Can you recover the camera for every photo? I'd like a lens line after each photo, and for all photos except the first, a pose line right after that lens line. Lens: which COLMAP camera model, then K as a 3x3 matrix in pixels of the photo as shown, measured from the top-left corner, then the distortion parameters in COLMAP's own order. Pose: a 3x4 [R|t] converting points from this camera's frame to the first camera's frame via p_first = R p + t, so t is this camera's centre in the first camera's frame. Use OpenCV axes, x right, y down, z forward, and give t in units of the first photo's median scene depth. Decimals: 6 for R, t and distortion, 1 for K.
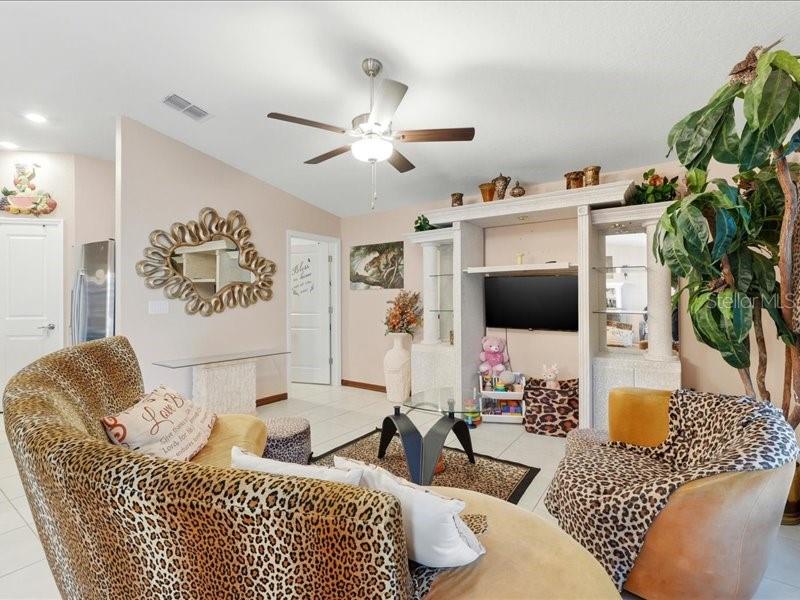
lens RADIAL K [[388.2, 0, 400.0], [0, 388.2, 300.0], [0, 0, 1]] dist [-0.002005, -0.000363]
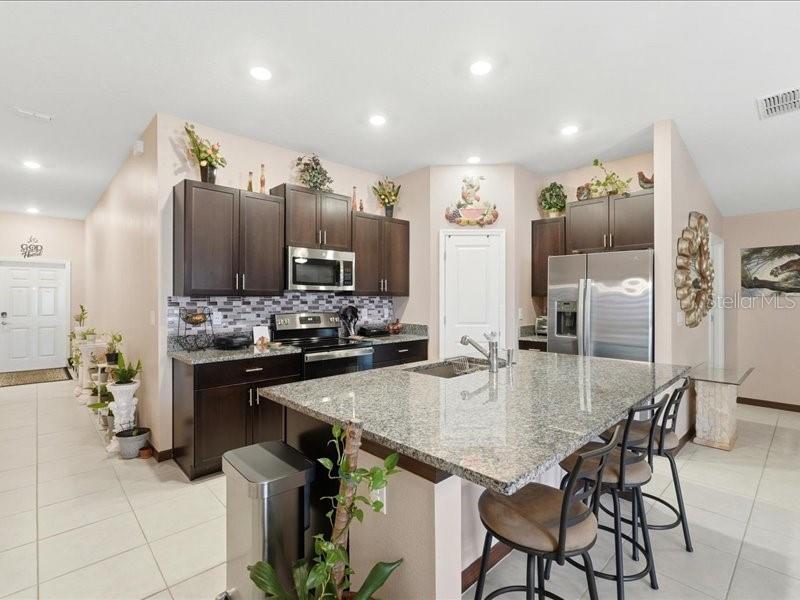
lens RADIAL K [[388.2, 0, 400.0], [0, 388.2, 300.0], [0, 0, 1]] dist [-0.002005, -0.000363]
pose [[0.977958, 0.005929, -0.208716, -0.934252], [-0.004378, 0.999959, 0.007888, -0.027905], [0.208754, -0.006801, 0.977944, -0.064338]]
